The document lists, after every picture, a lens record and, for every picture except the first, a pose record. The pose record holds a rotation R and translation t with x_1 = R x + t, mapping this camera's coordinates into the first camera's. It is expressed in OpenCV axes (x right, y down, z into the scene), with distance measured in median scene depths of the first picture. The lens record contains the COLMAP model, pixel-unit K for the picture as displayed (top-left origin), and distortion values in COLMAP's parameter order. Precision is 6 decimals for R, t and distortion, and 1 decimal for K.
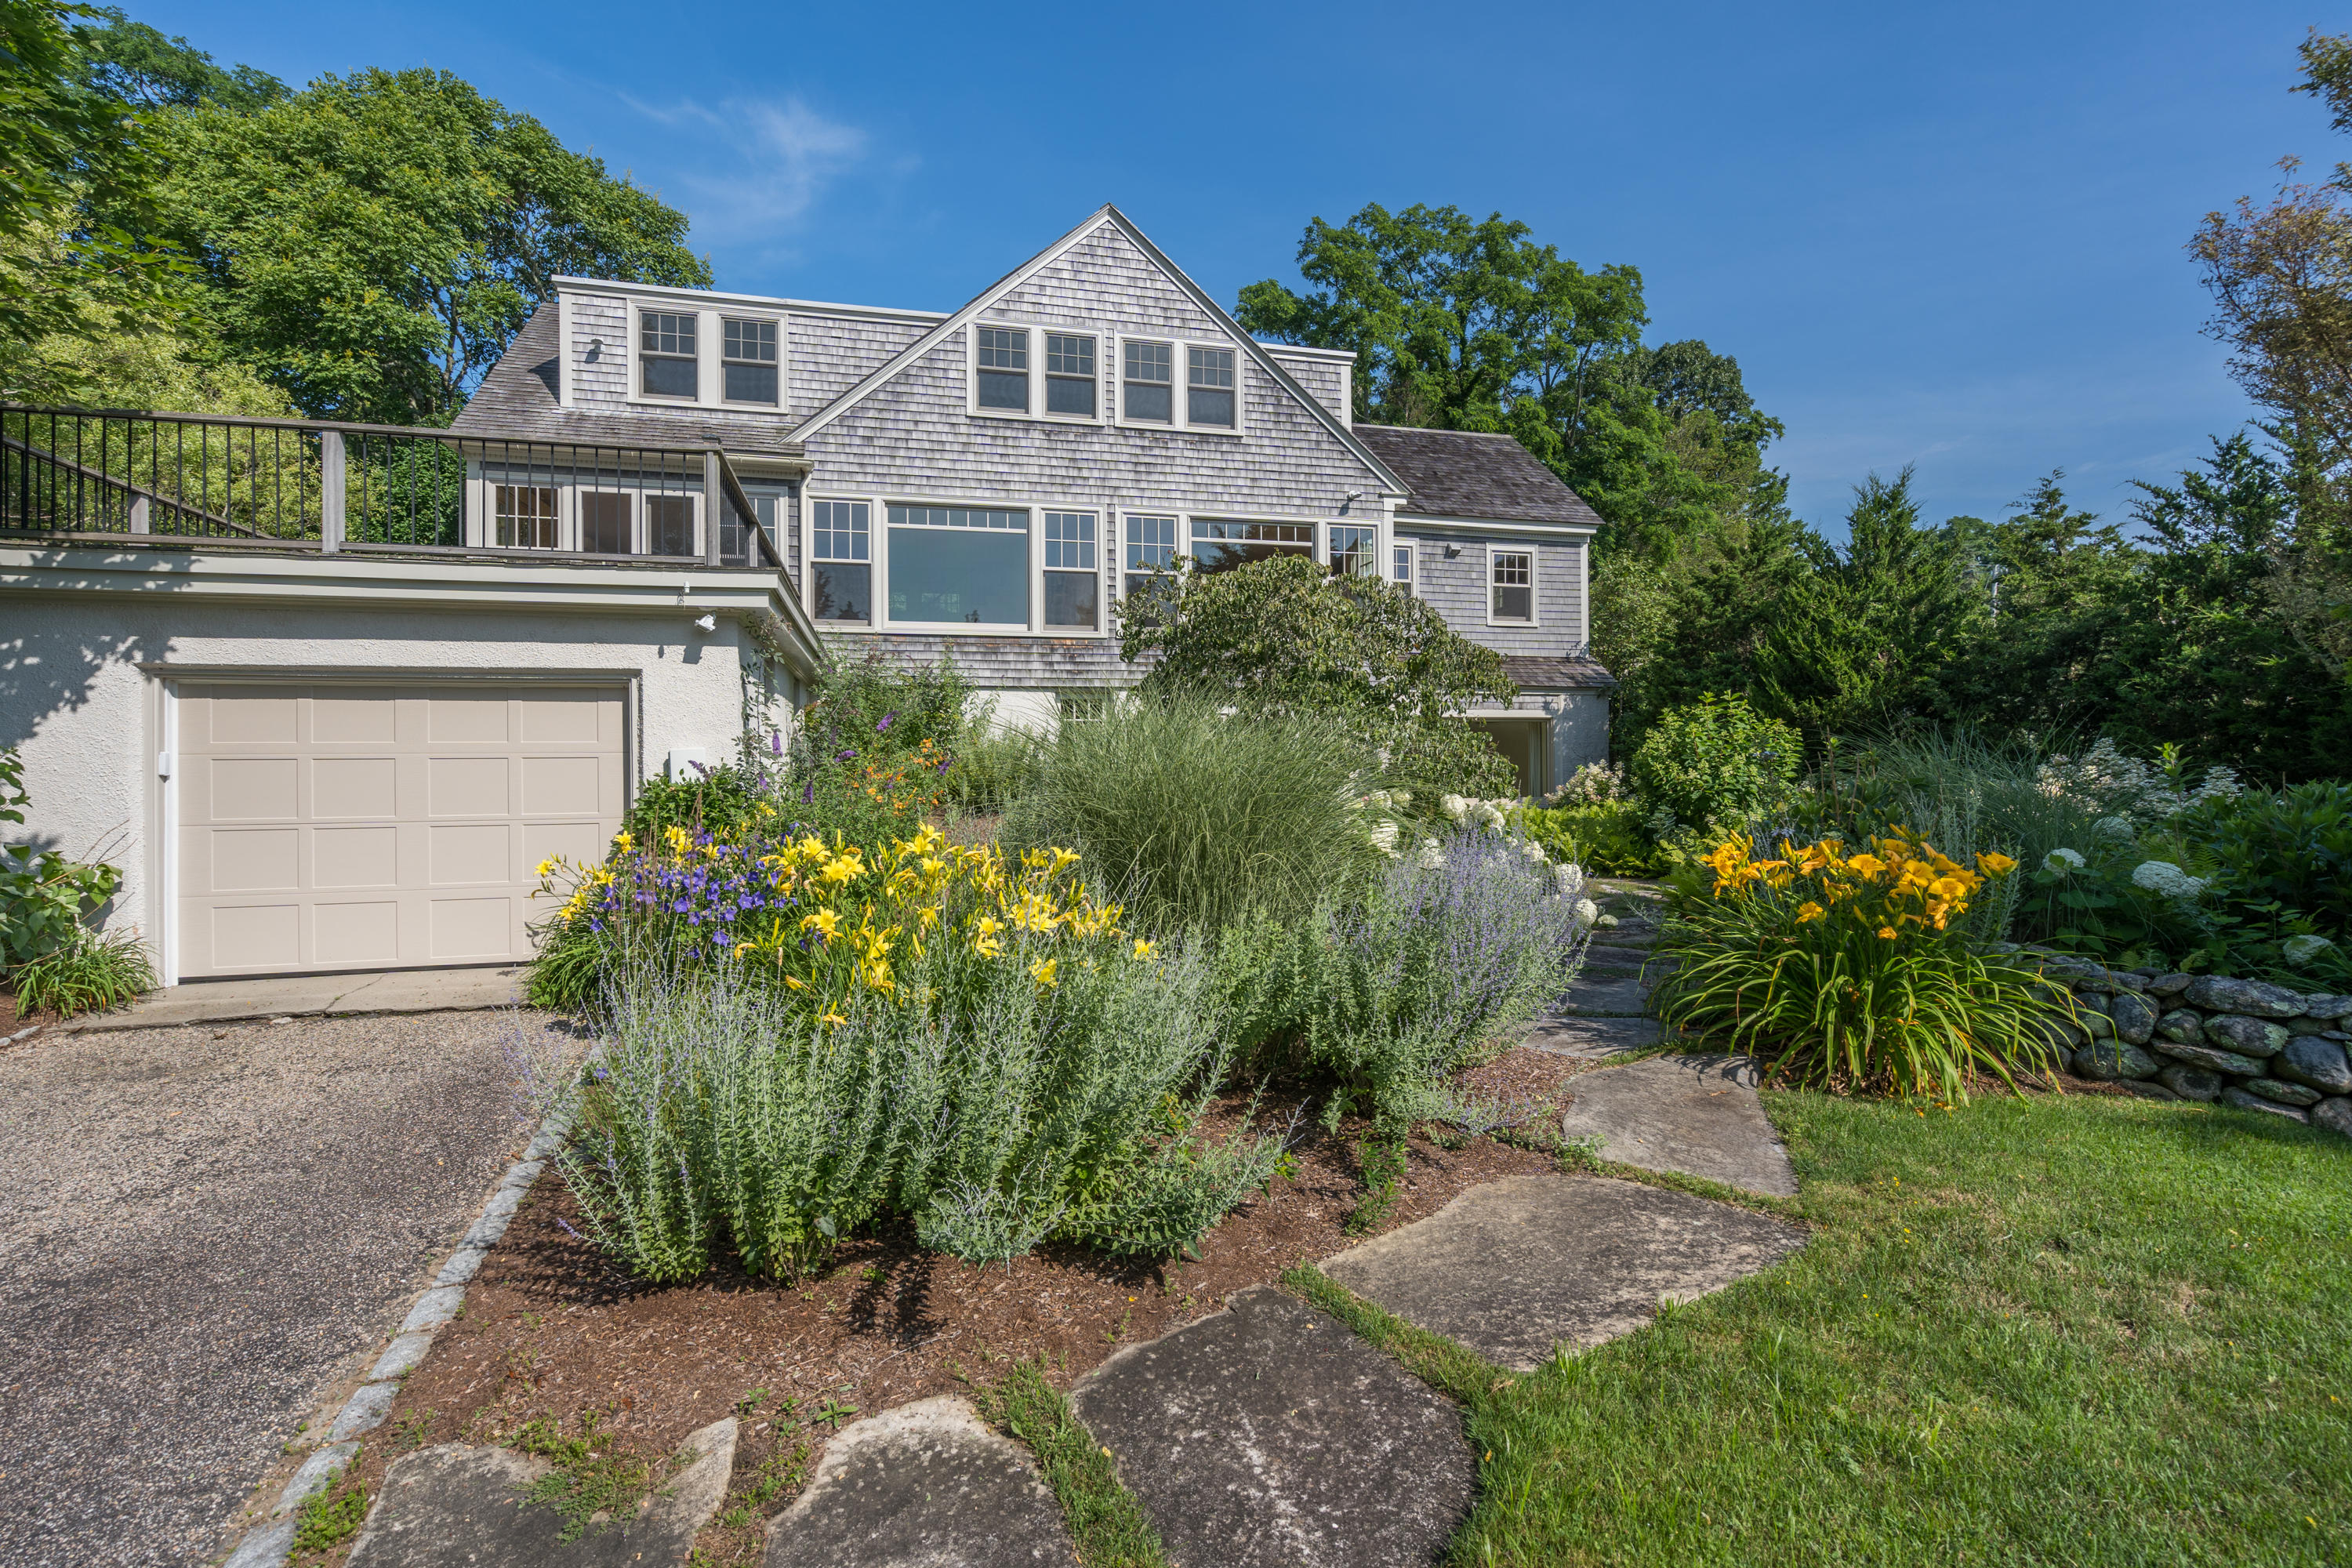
lens RADIAL K [[1083.2, 0, 1171.2], [0, 1083.2, 752.8], [0, 0, 1]] dist [-0.001602, 0.000007]
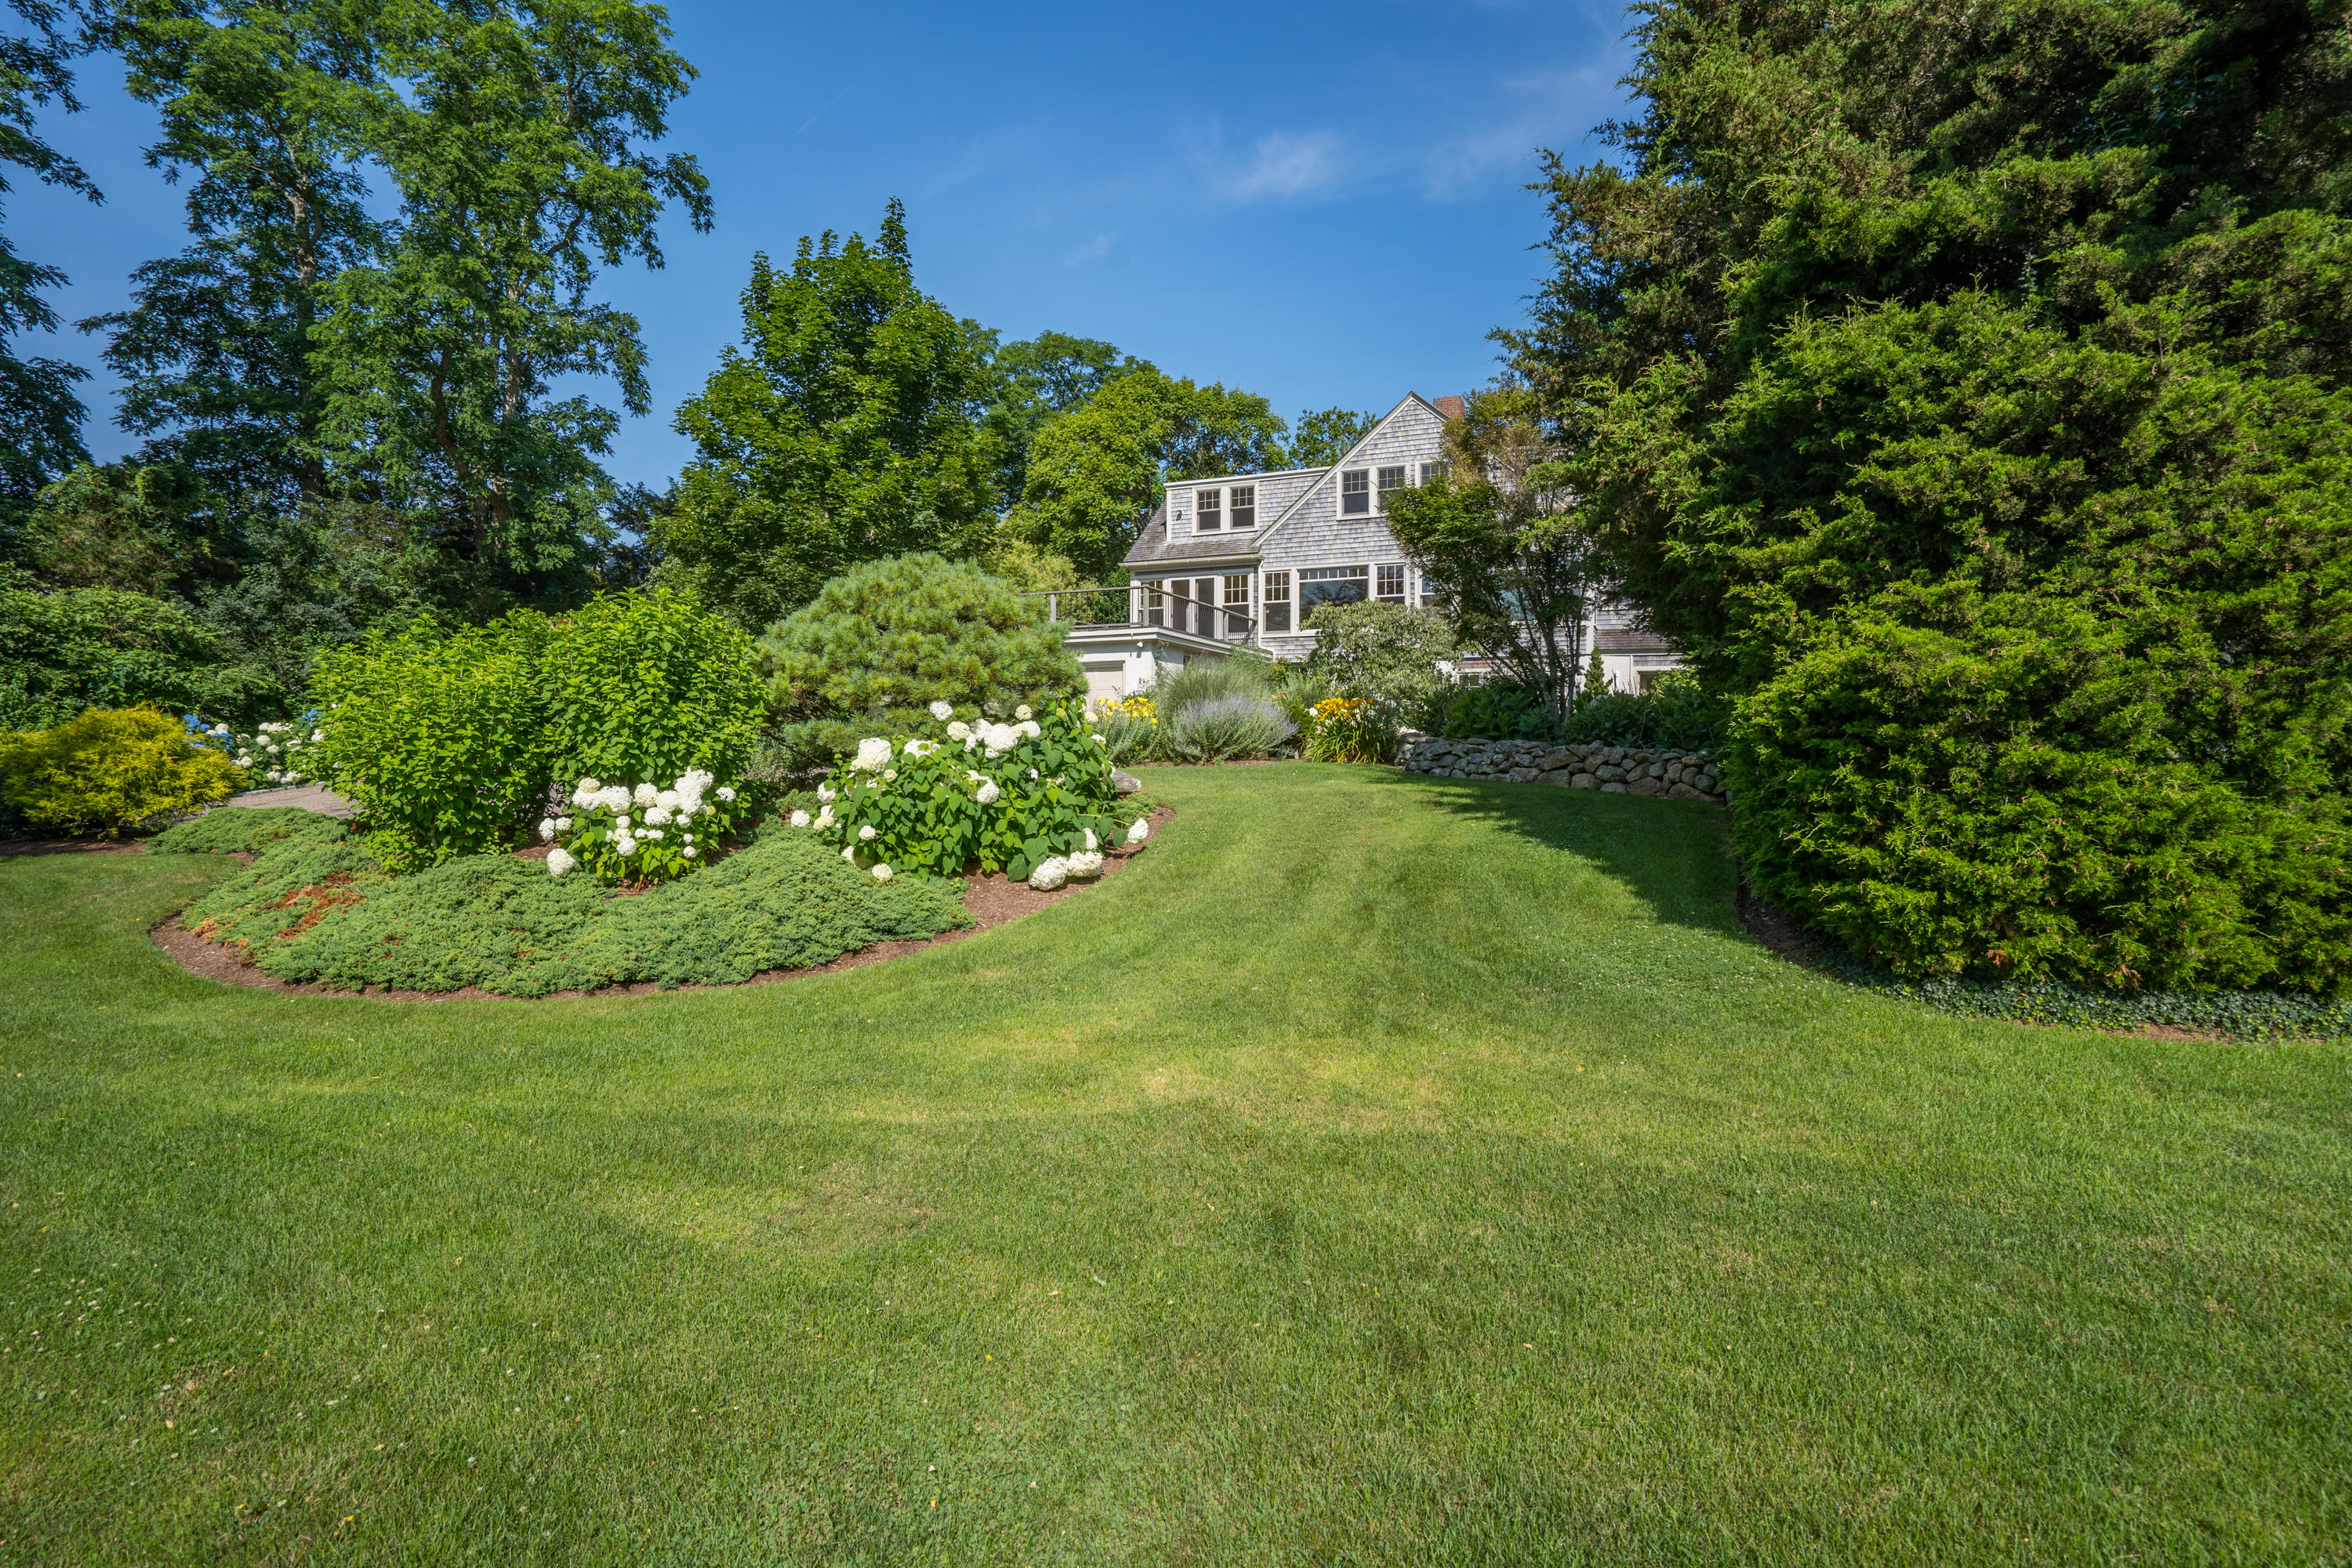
lens RADIAL K [[1083.2, 0, 1179.3], [0, 1083.2, 732.3], [0, 0, 1]] dist [-0.001602, 0.000007]
pose [[0.776344, 0.004072, -0.630296, 0.777788], [-0.004180, 0.999990, 0.001312, 0.060527], [0.630296, 0.001616, 0.776354, -0.641355]]
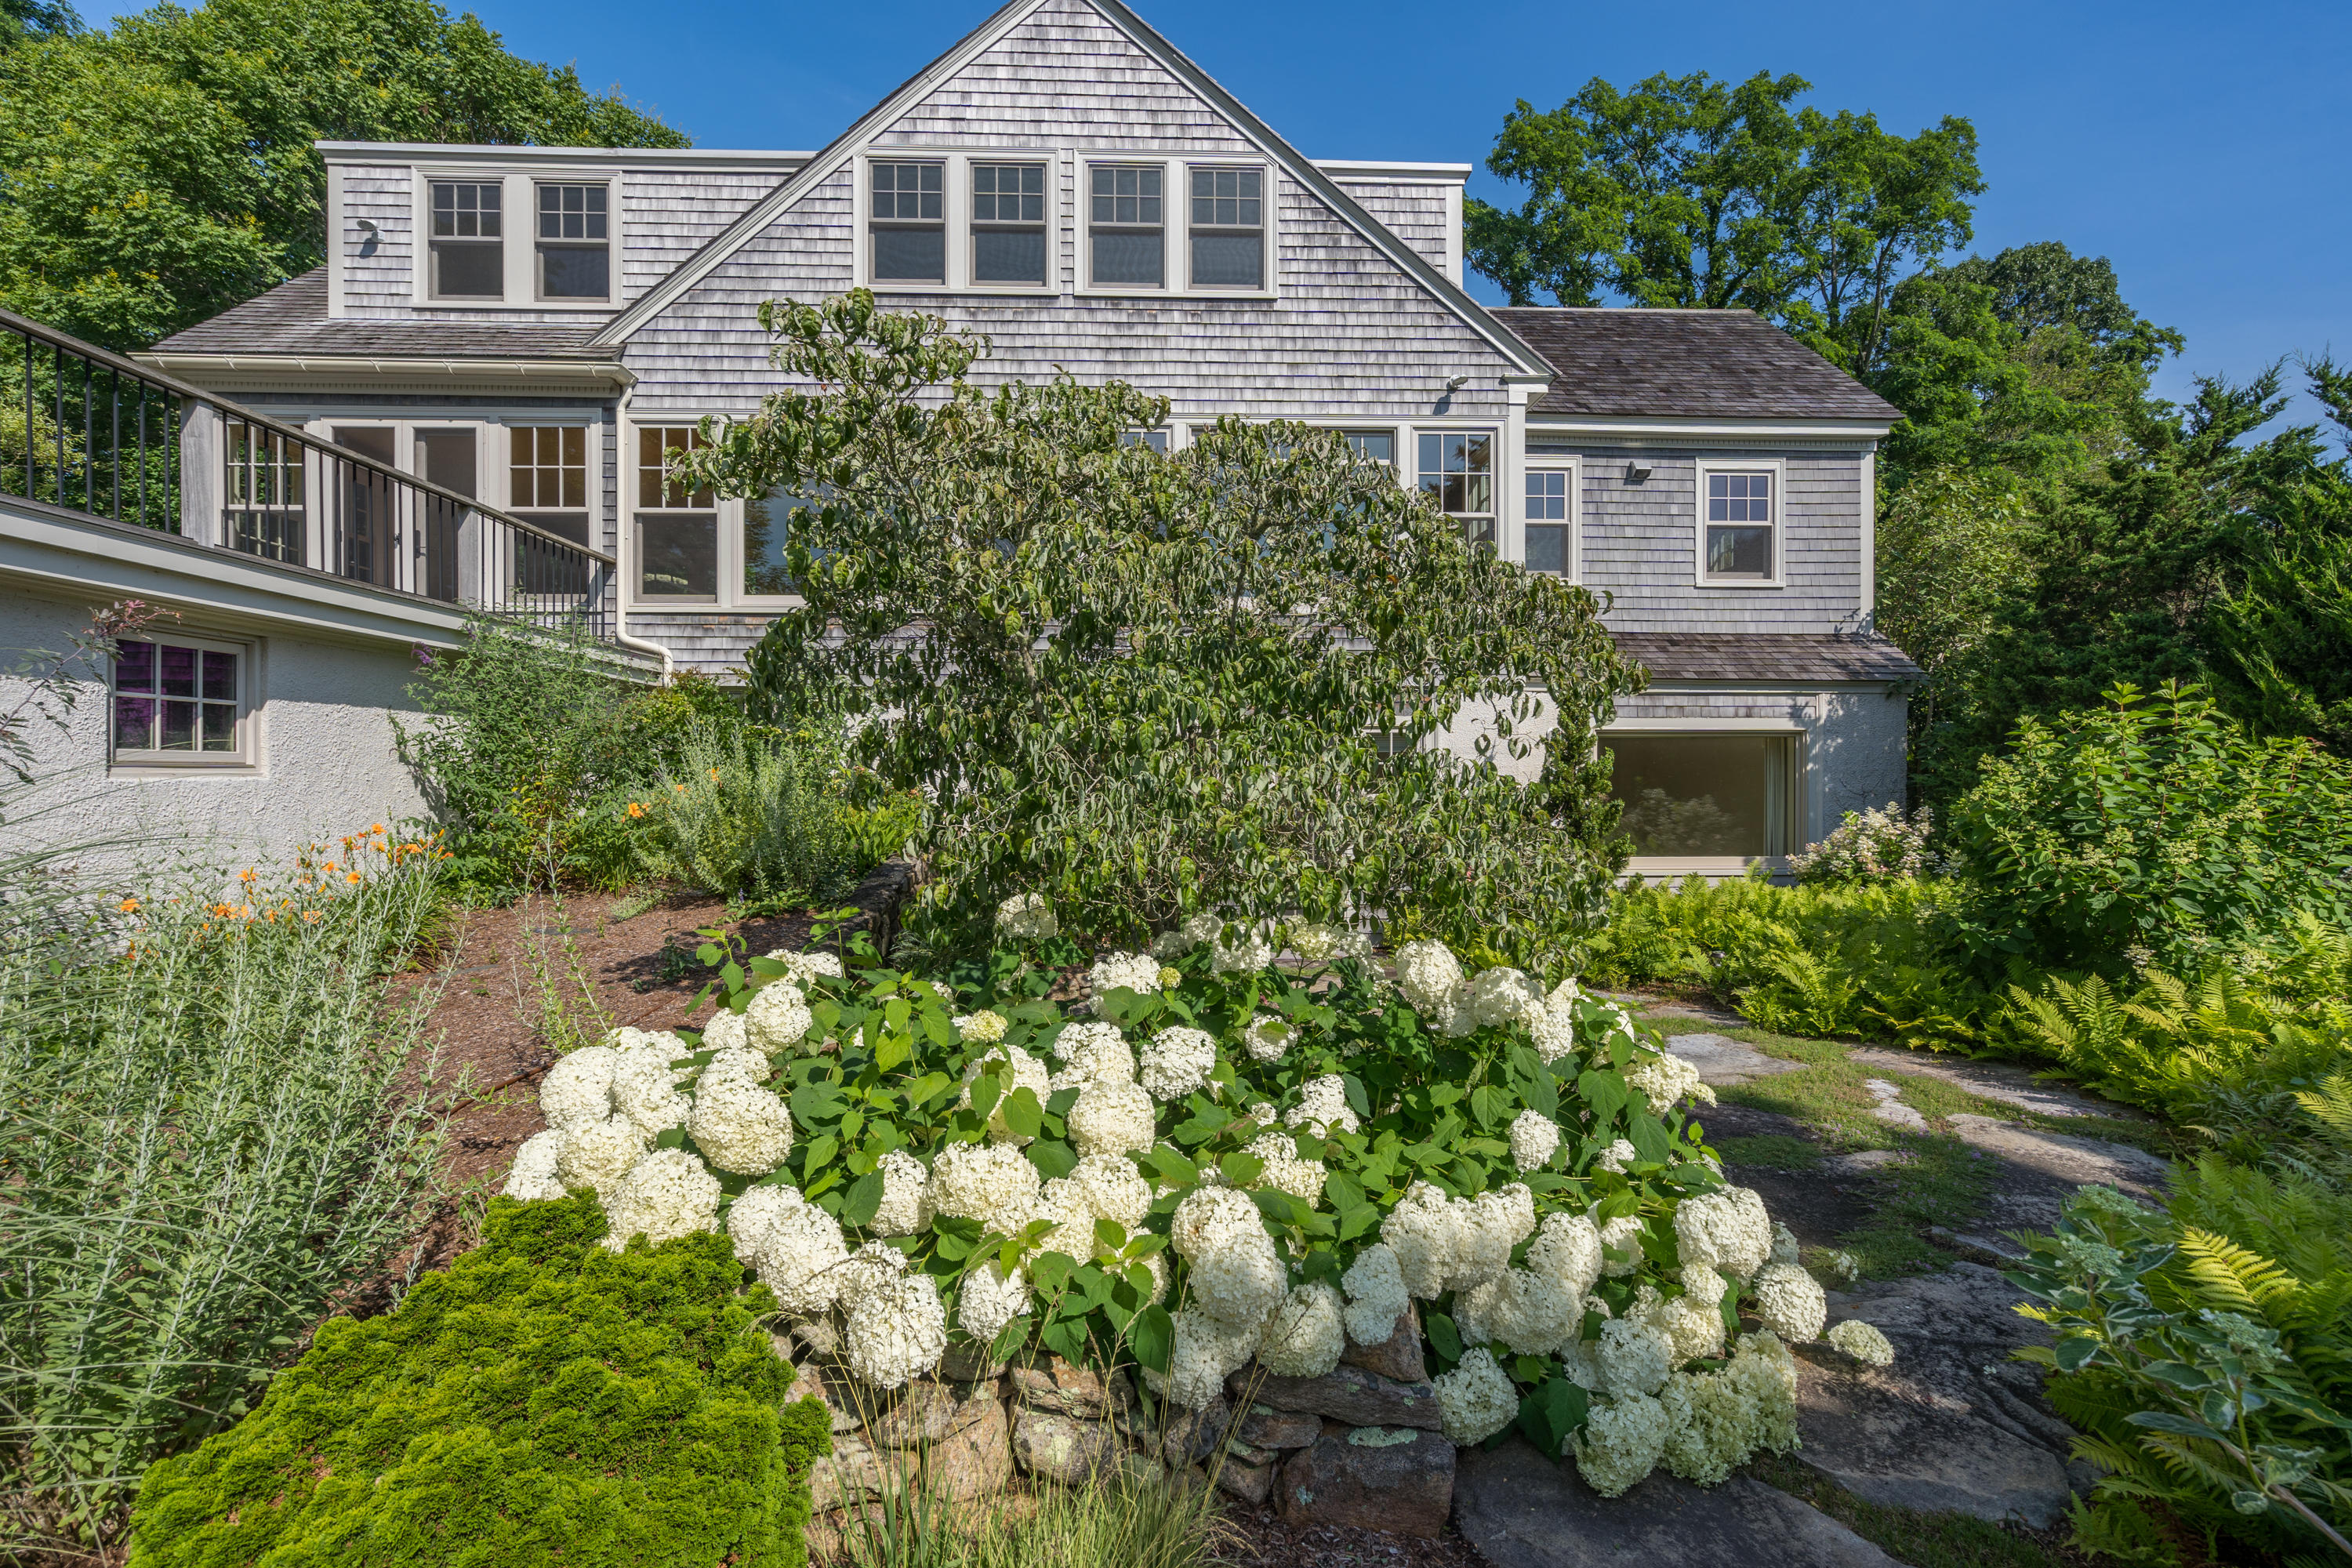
lens RADIAL K [[1083.2, 0, 1166.6], [0, 1083.2, 774.4], [0, 0, 1]] dist [-0.001602, 0.000007]
pose [[0.974898, 0.007832, -0.222516, 0.153719], [-0.004820, 0.999889, 0.014076, -0.016407], [0.222601, -0.012650, 0.974827, 0.360122]]
